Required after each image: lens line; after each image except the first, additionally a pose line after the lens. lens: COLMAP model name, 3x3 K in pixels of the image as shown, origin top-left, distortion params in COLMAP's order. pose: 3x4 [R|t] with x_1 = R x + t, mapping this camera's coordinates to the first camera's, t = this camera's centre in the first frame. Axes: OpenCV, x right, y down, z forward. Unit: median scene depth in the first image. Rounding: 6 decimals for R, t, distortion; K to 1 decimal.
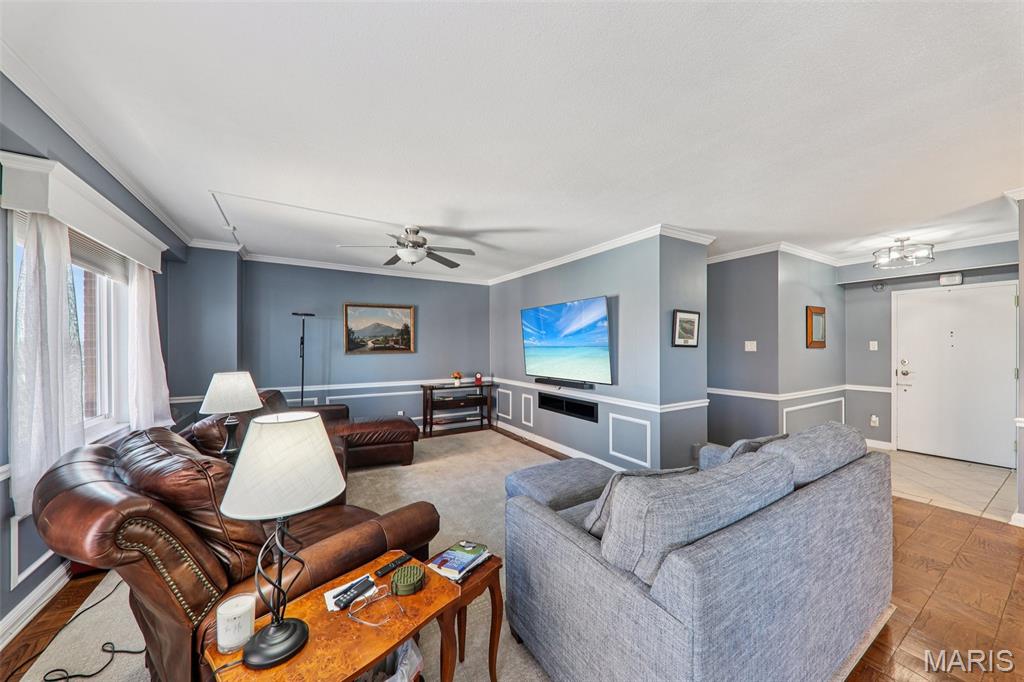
lens RADIAL K [[354.1, 0, 512.5], [0, 354.1, 344.3], [0, 0, 1]] dist [0.005592, -0.002244]
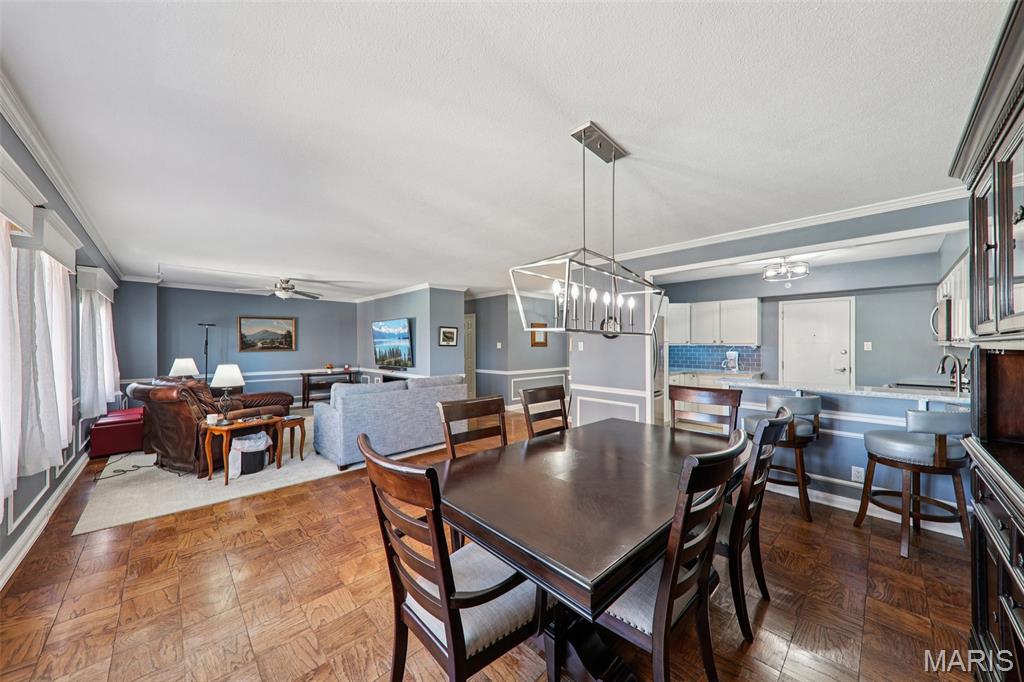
lens RADIAL K [[354.1, 0, 515.0], [0, 354.1, 342.1], [0, 0, 1]] dist [0.005592, -0.002244]
pose [[0.974035, -0.000495, 0.226397, 0.314330], [0.001194, 0.999995, -0.002948, -0.006243], [-0.226395, 0.003142, 0.974031, -0.709282]]
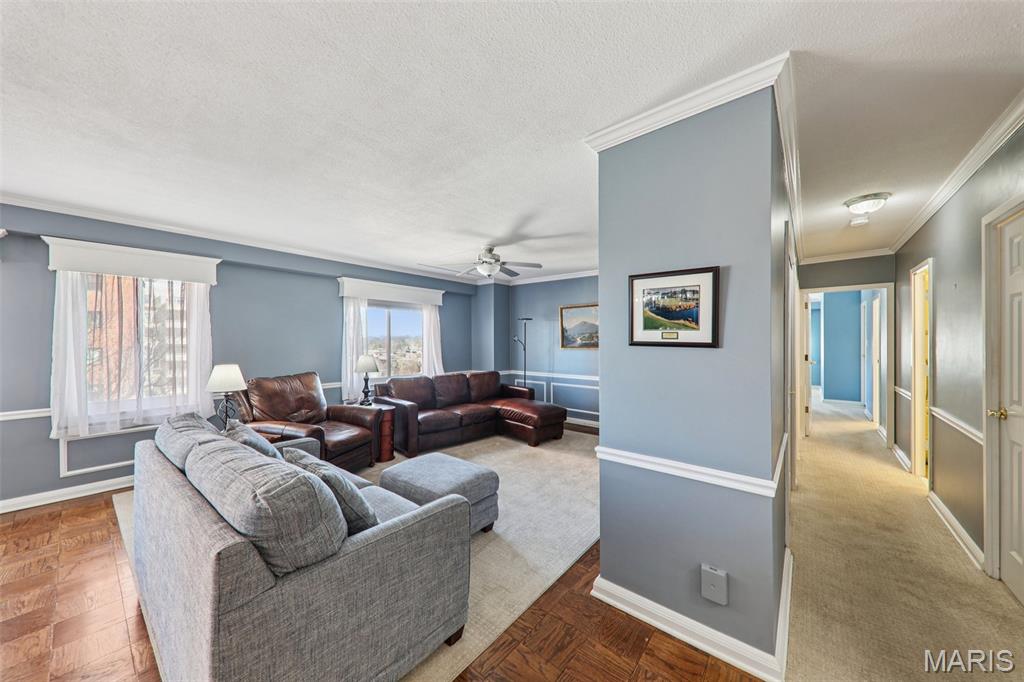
lens RADIAL K [[354.1, 0, 510.5], [0, 354.1, 341.8], [0, 0, 1]] dist [0.005592, -0.002244]
pose [[0.328203, 0.001507, -0.944606, 0.670563], [0.005523, 0.999979, 0.003515, -0.001411], [0.944591, -0.006371, 0.328187, 0.489371]]
